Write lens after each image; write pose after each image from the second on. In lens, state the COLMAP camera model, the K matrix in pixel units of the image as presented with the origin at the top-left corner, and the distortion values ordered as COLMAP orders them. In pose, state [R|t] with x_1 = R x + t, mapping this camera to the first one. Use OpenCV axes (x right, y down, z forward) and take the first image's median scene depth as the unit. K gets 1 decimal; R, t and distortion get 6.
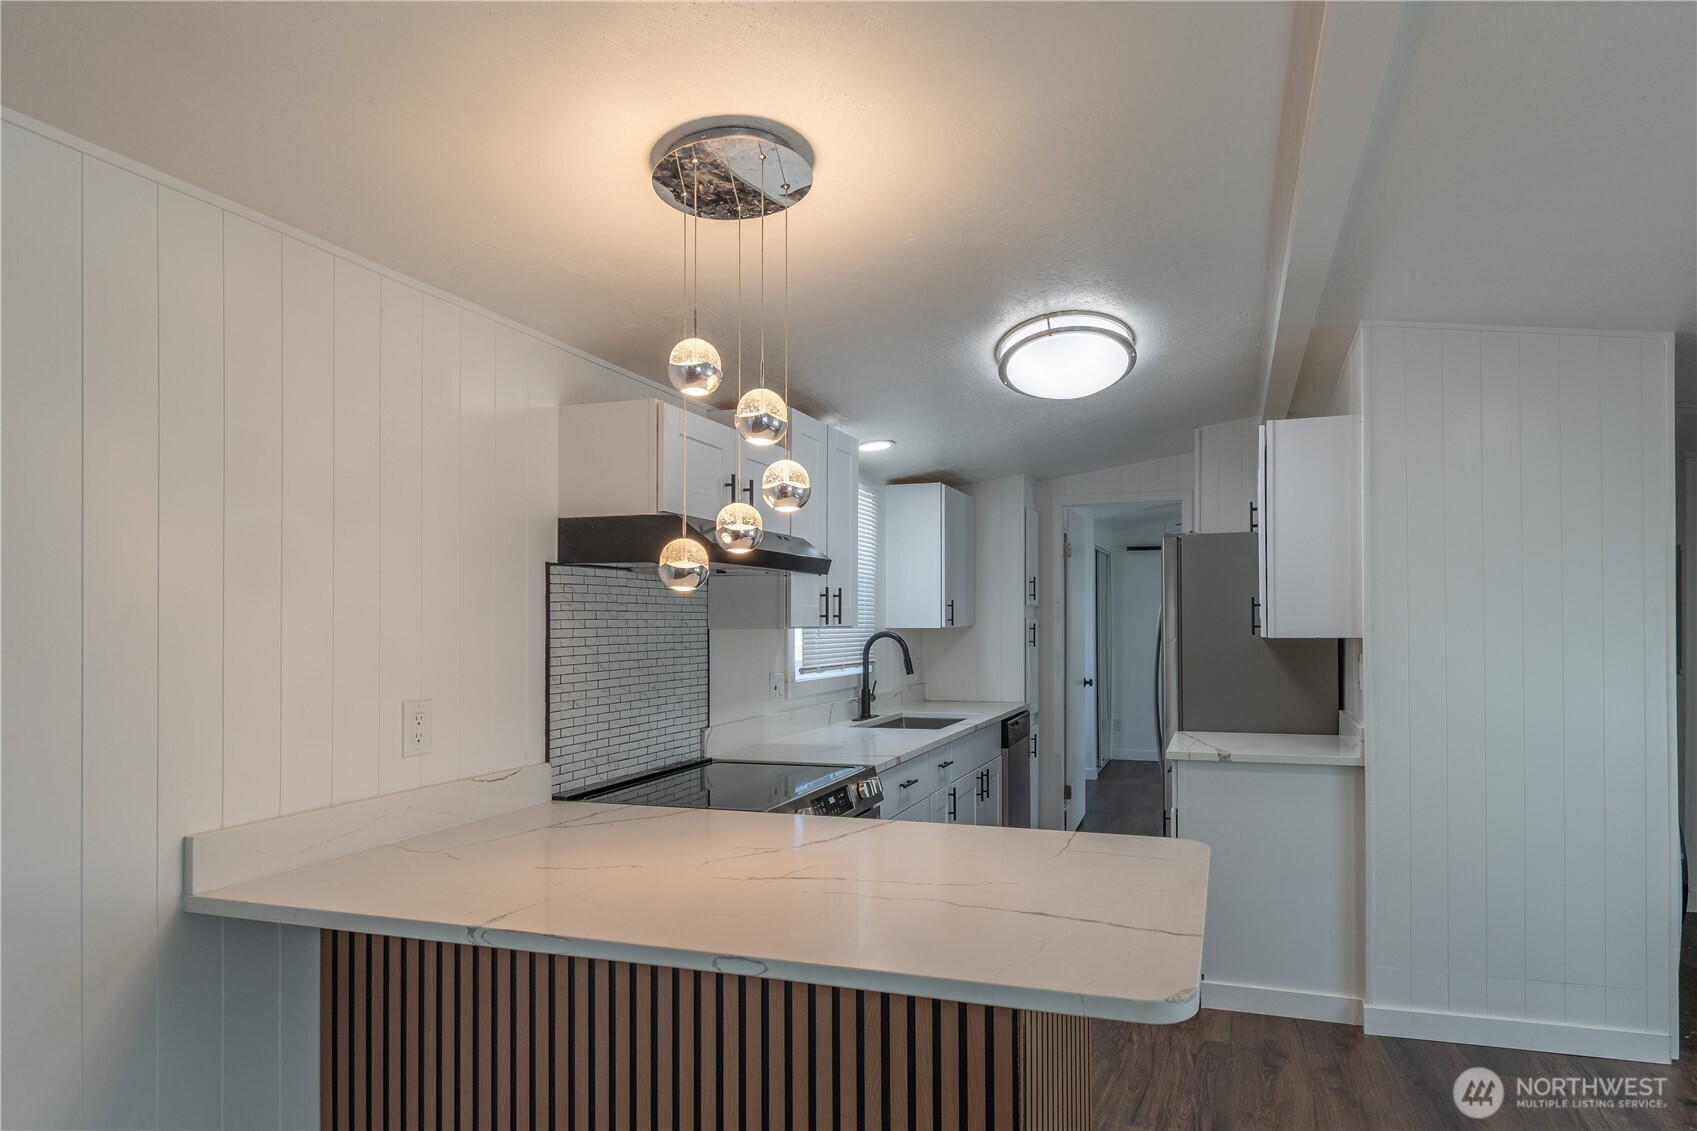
lens RADIAL K [[1062.8, 0, 848.5], [0, 1062.8, 565.5], [0, 0, 1]] dist [0.001968, 0.000477]
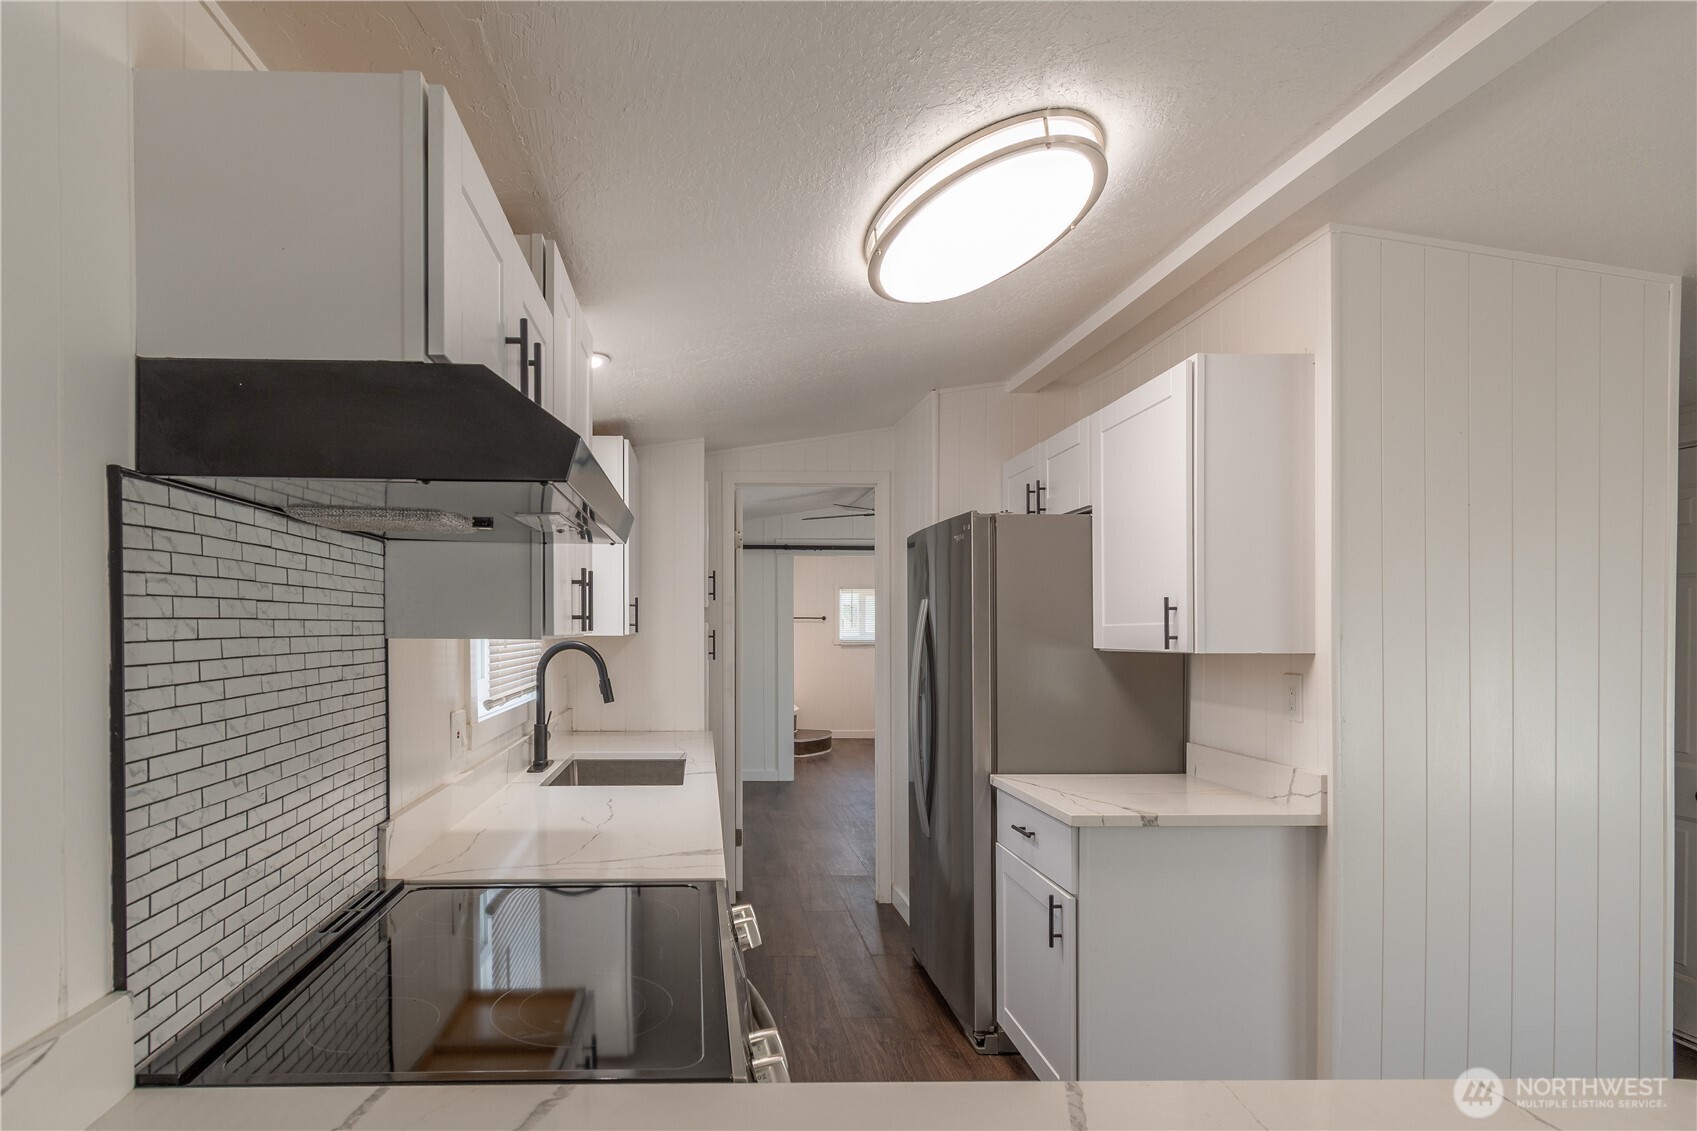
lens RADIAL K [[1198.5, 0, 848.4], [0, 1198.5, 629.7], [0, 0, 1]] dist [0.009100, -0.003099]
pose [[0.929997, 0.006200, 0.367515, -0.147232], [-0.026481, 0.998390, 0.050168, 0.019920], [-0.366612, -0.056389, 0.928663, 0.375970]]
